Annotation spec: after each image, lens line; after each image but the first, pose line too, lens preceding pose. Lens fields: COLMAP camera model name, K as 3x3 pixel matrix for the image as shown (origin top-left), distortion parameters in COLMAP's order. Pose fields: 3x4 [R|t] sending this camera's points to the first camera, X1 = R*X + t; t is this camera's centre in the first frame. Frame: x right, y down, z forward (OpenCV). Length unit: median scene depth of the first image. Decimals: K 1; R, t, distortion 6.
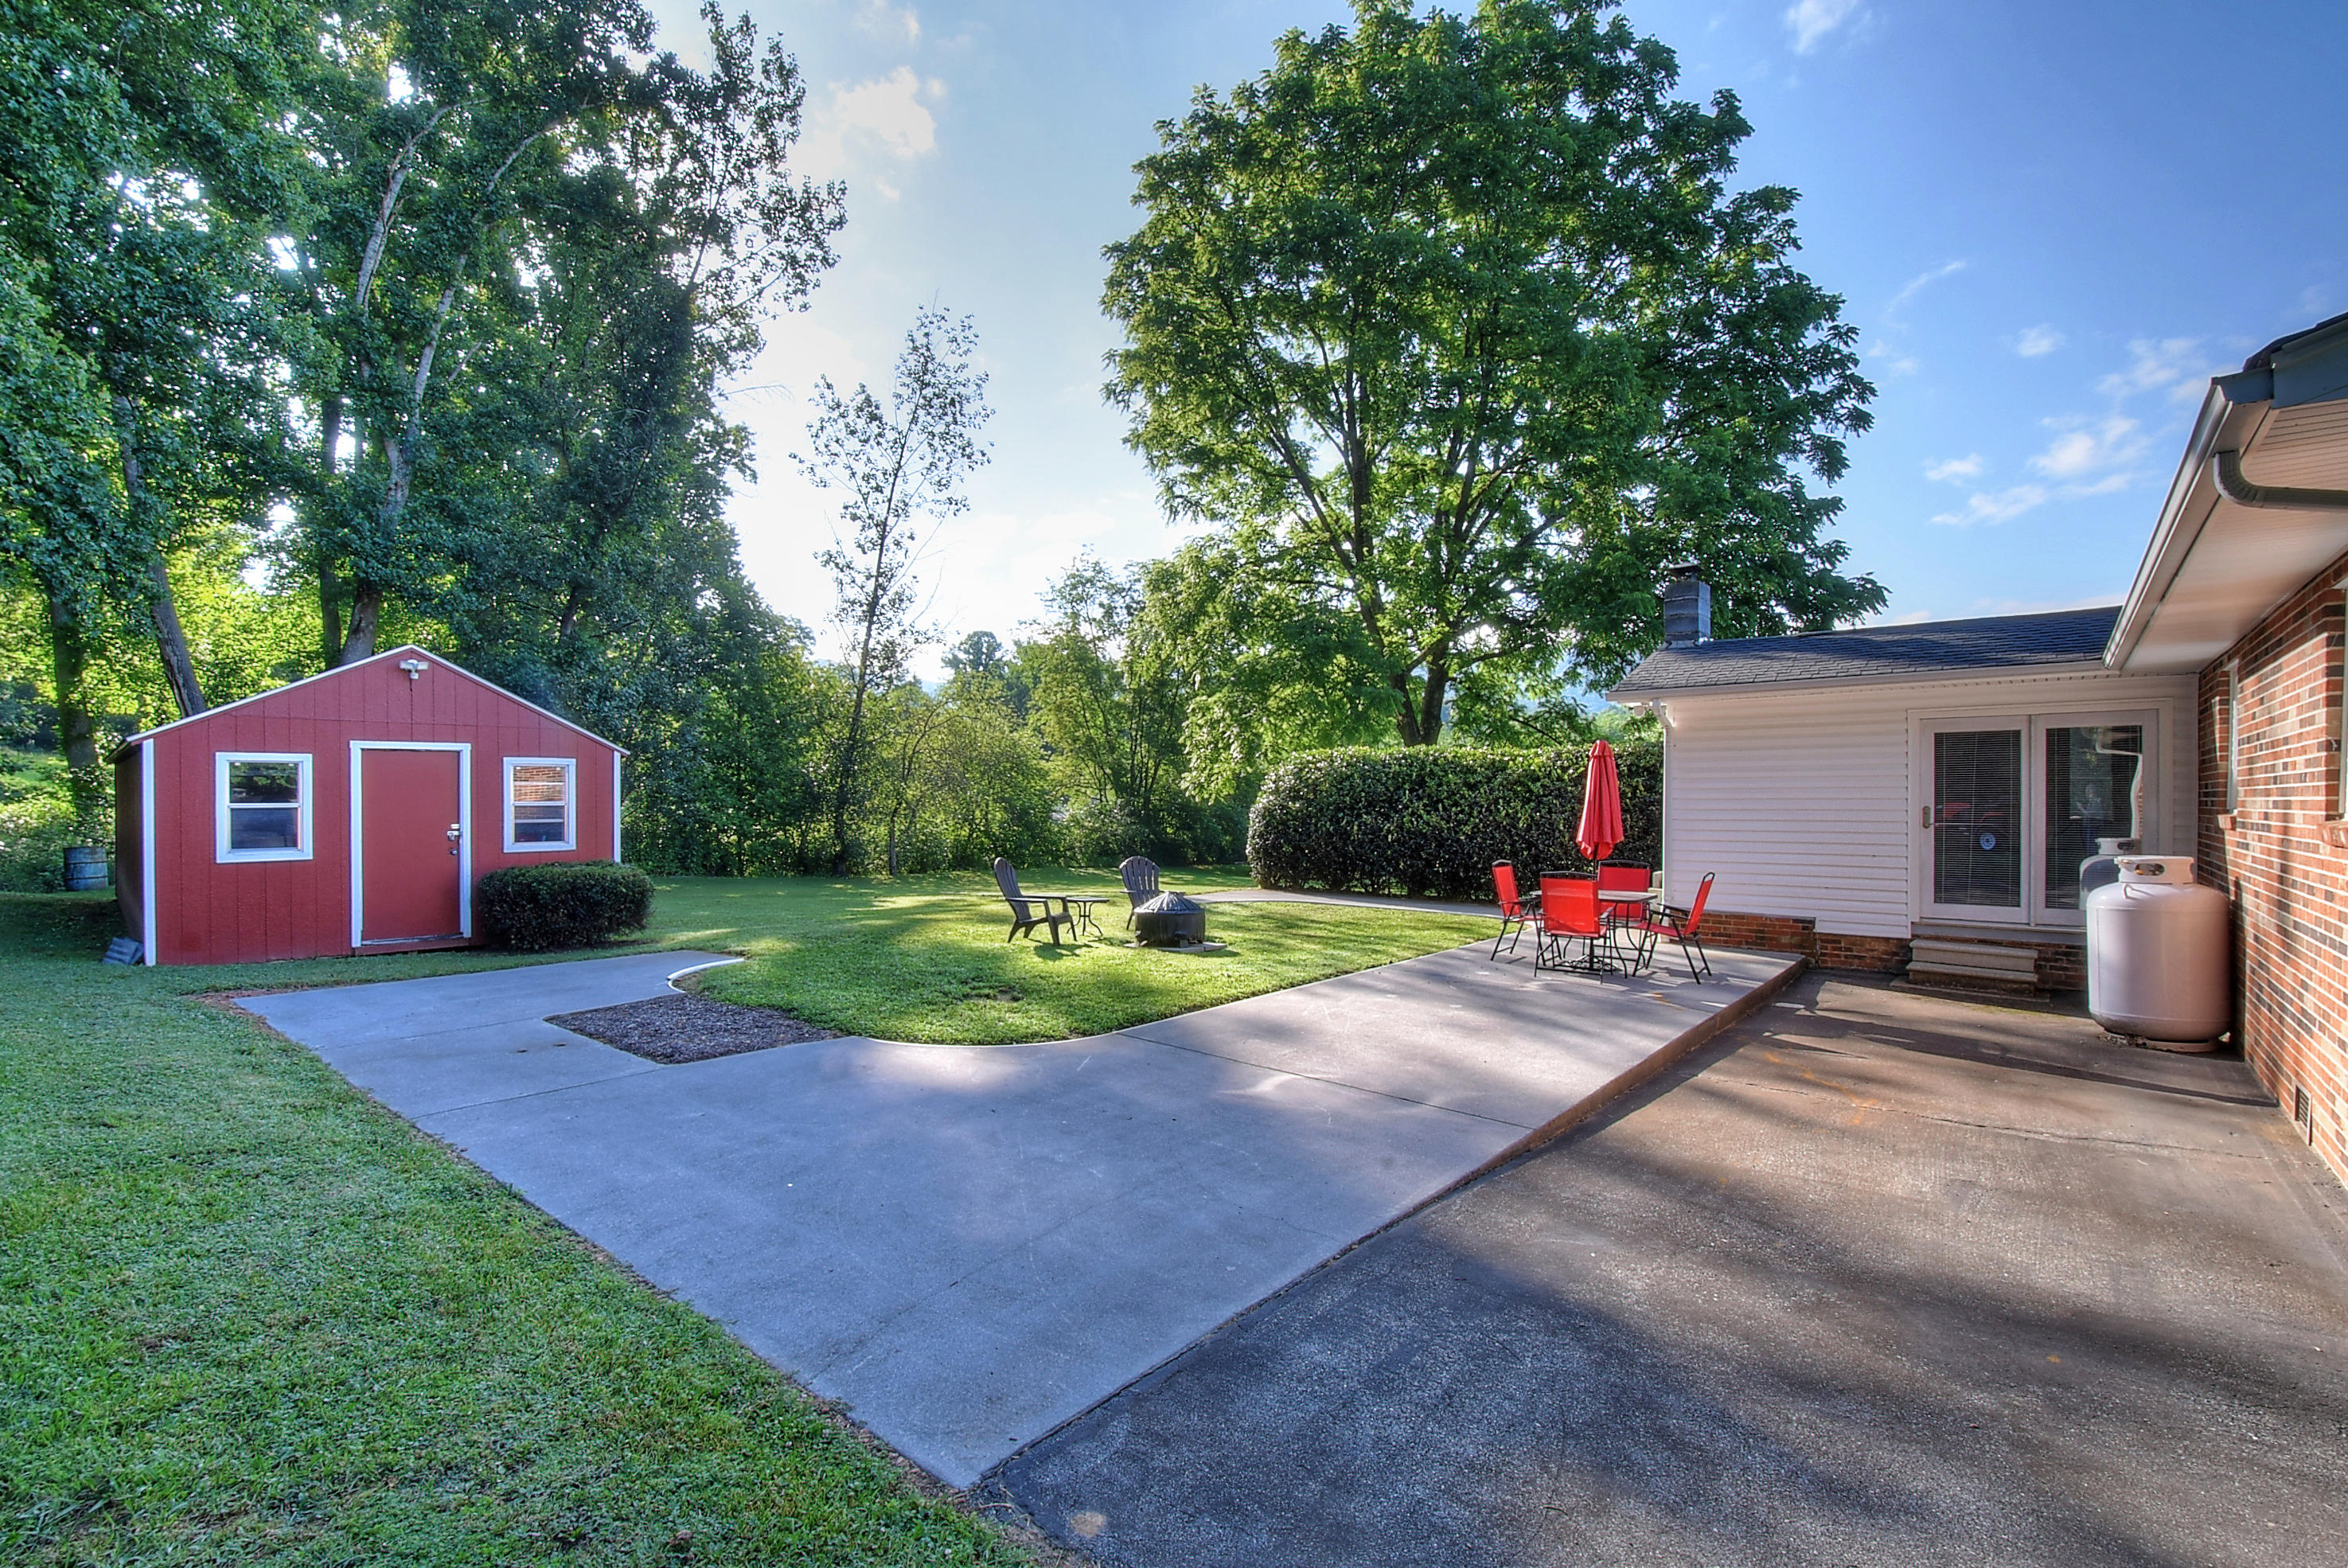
lens RADIAL K [[1042.7, 0, 1168.4], [0, 1042.7, 822.1], [0, 0, 1]] dist [-0.015668, -0.000482]
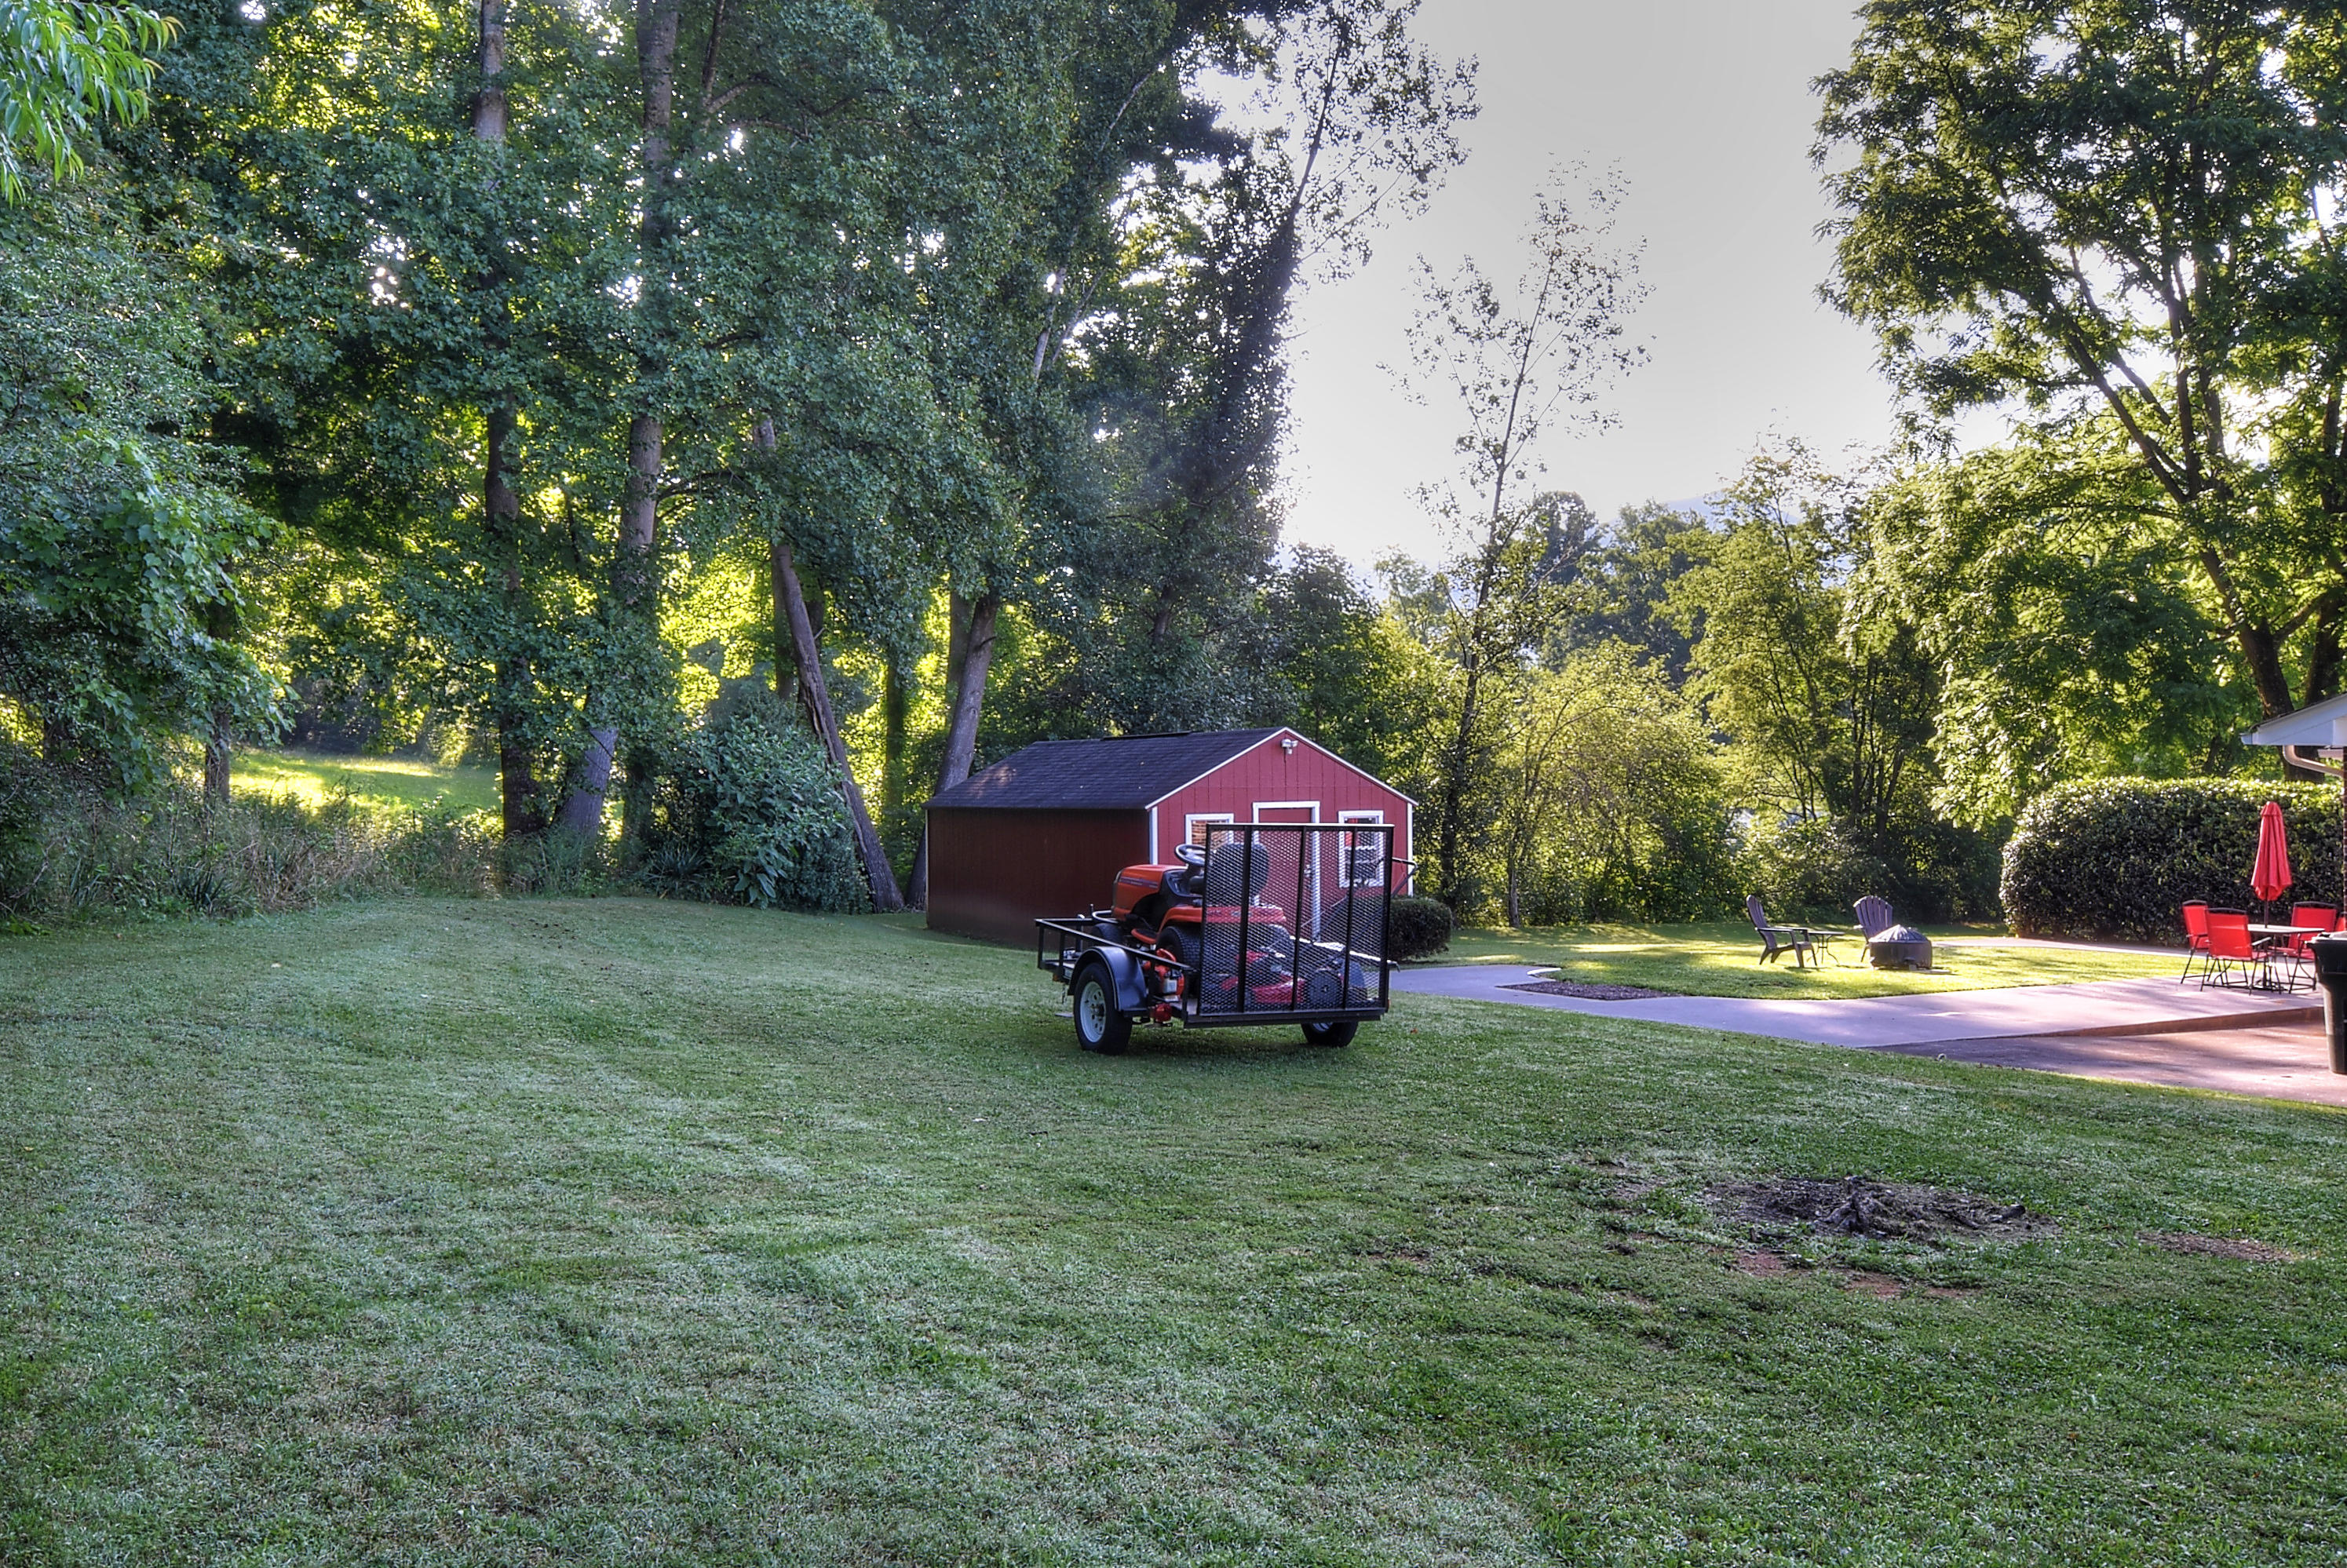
lens RADIAL K [[2214.1, 0, 1115.6], [0, 2214.1, 790.0], [0, 0, 1]] dist [-0.016249, 0.000000]
pose [[0.937515, -0.006439, -0.347885, 0.013700], [-0.001397, 0.999751, -0.022268, -0.010138], [0.347942, 0.021363, 0.937273, -0.570176]]
